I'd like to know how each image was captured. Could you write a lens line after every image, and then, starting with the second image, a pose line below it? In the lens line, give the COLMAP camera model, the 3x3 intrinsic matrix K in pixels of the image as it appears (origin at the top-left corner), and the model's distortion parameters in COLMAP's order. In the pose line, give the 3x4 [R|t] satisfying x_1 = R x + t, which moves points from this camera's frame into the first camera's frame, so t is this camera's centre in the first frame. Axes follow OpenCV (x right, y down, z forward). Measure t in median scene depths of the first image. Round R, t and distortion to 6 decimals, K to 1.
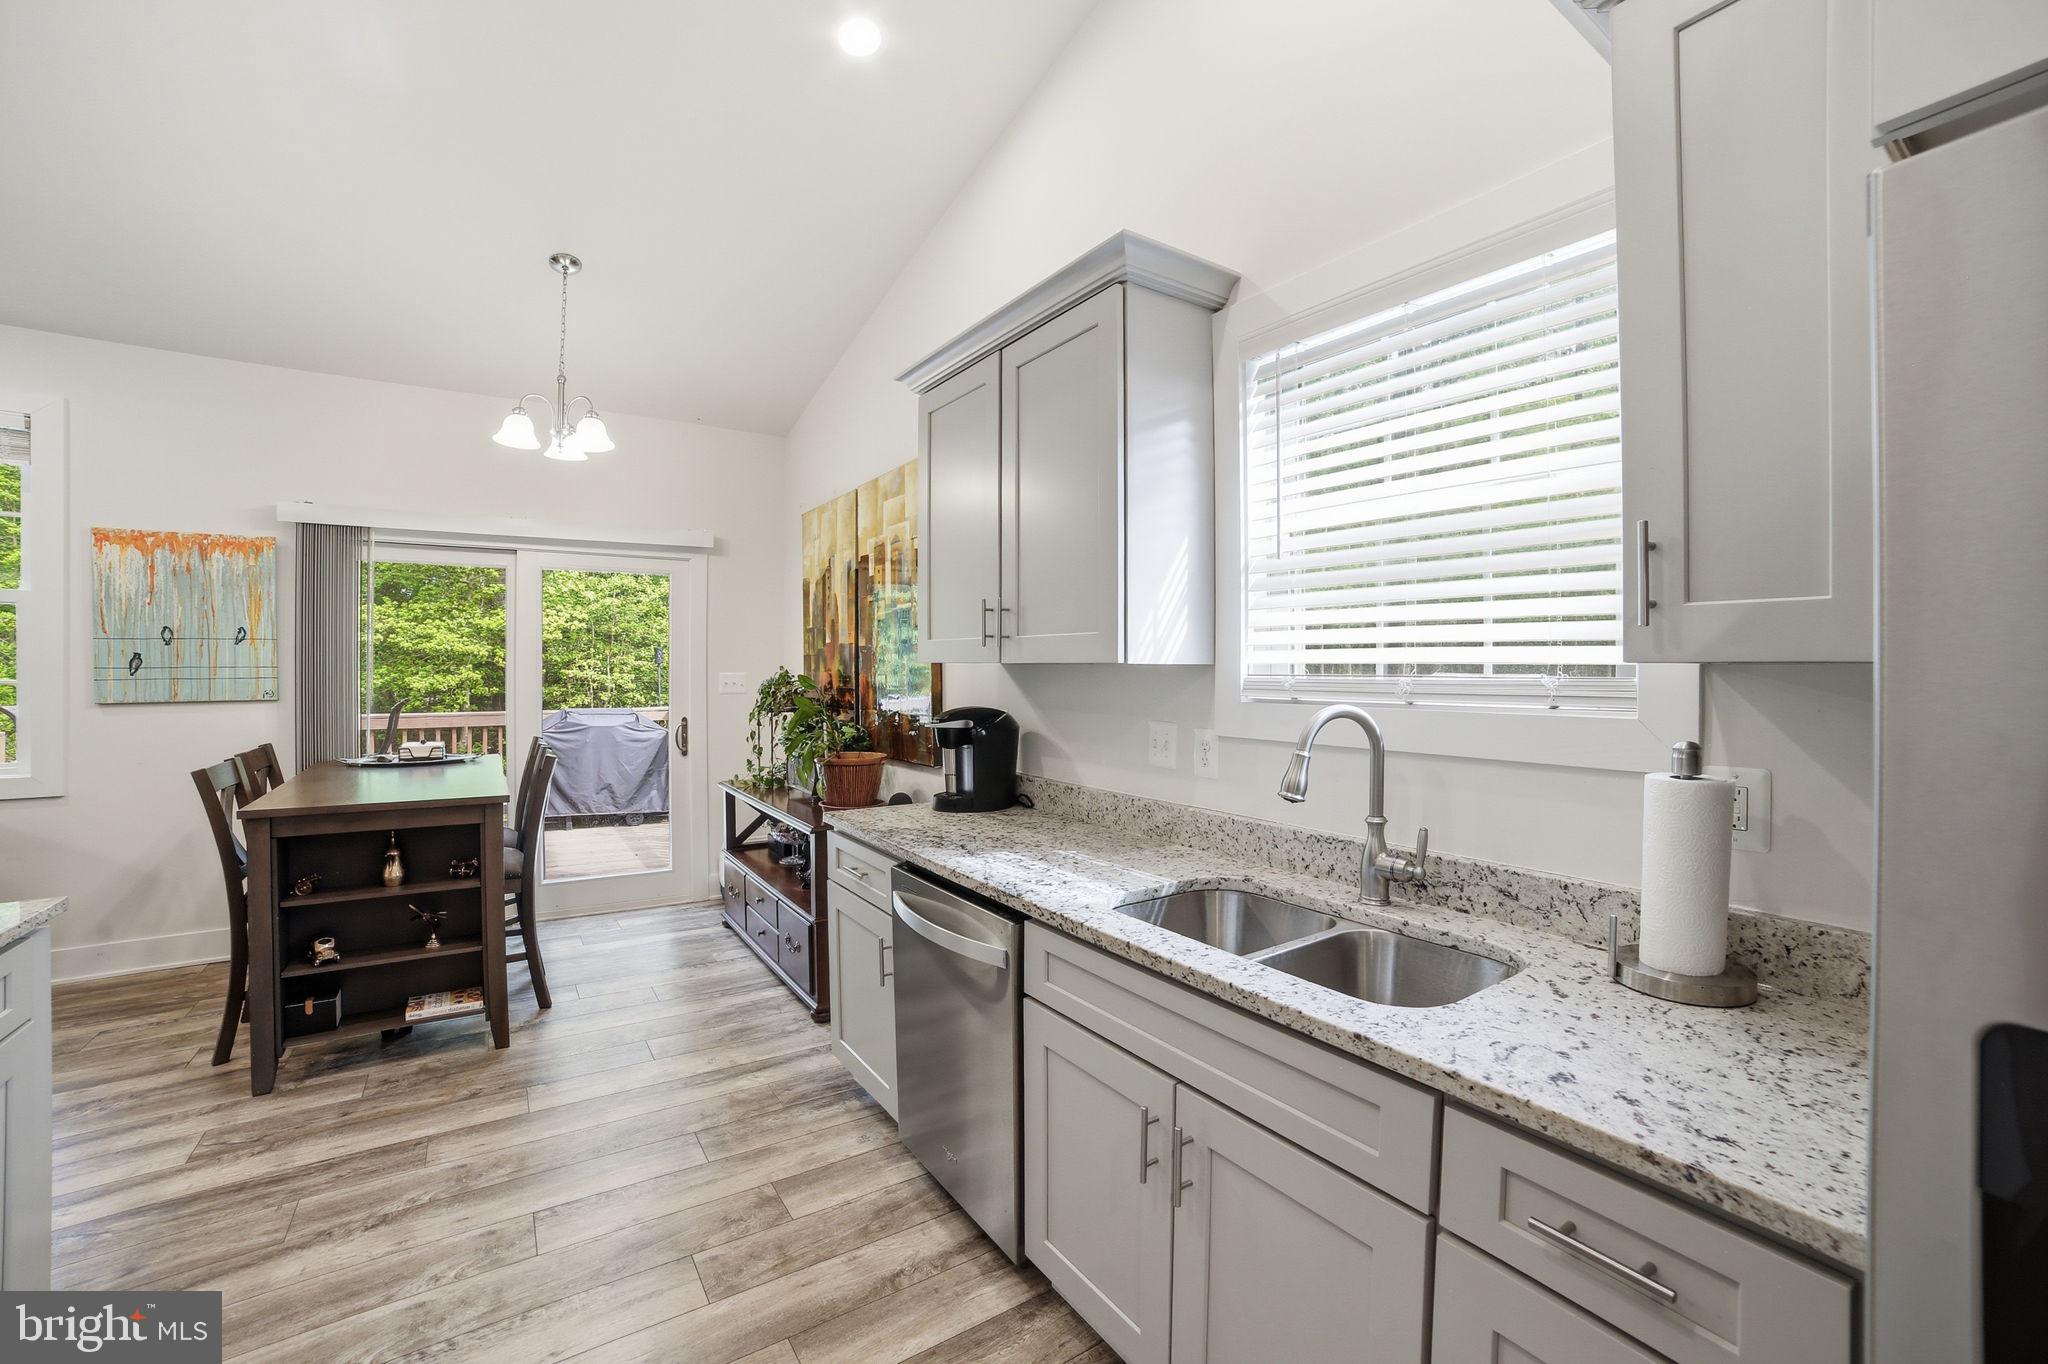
lens RADIAL K [[867.4, 0, 1024.7], [0, 867.4, 660.6], [0, 0, 1]] dist [-0.102300, 0.045105]
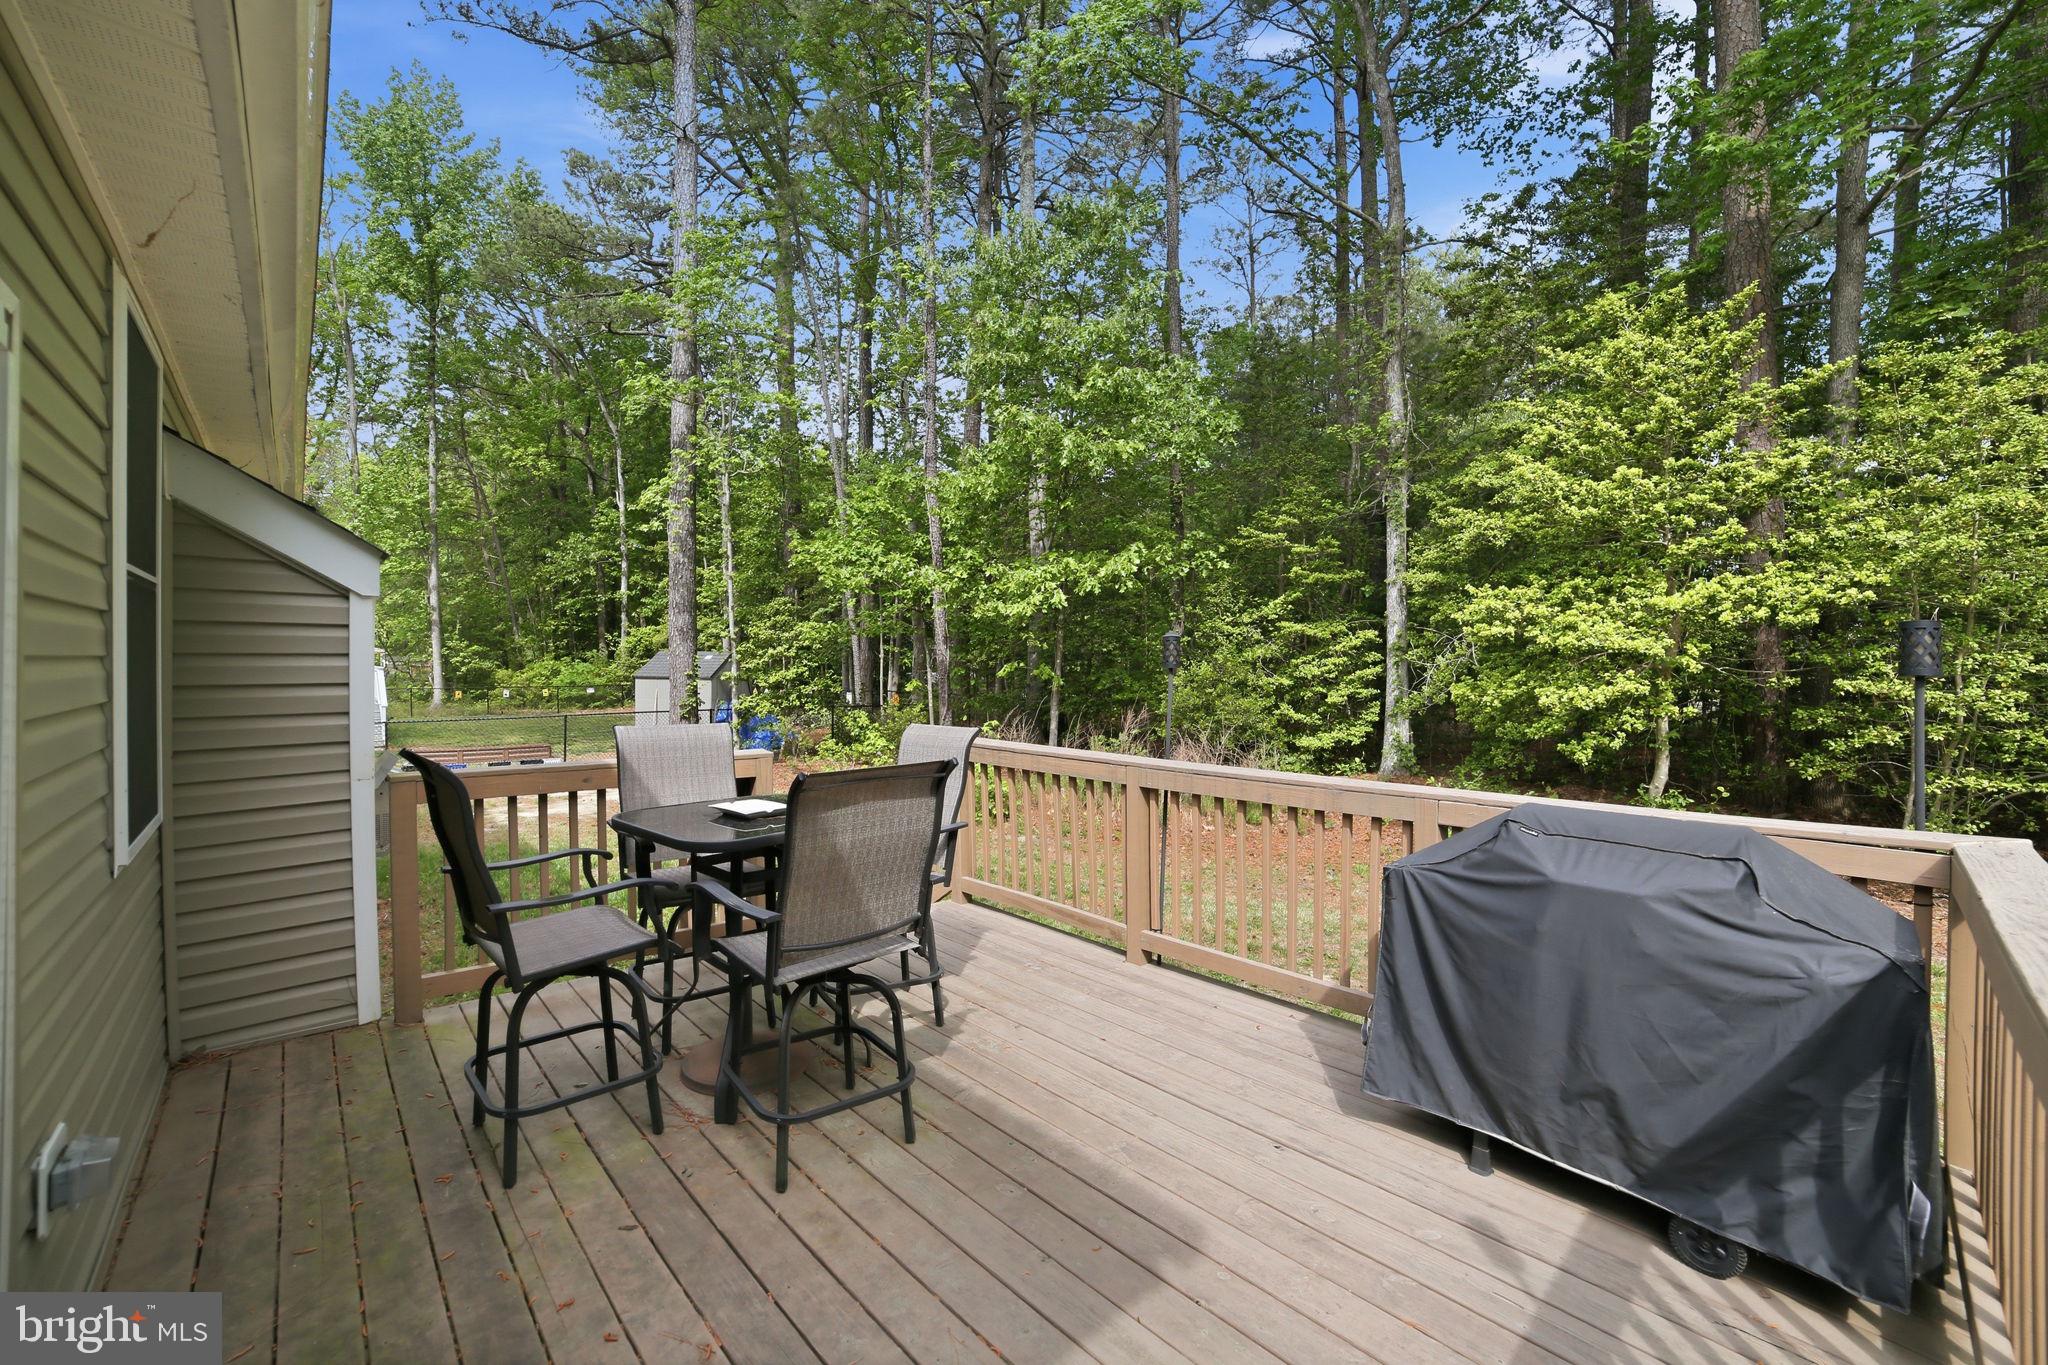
lens RADIAL K [[857.7, 0, 1024.0], [0, 857.7, 682.5], [0, 0, 1]] dist [-0.068355, 0.018911]
pose [[0.197831, 0.021738, -0.979995, -0.146349], [0.003592, 0.999731, 0.022901, -0.001575], [0.980229, -0.008050, 0.197700, 0.428271]]
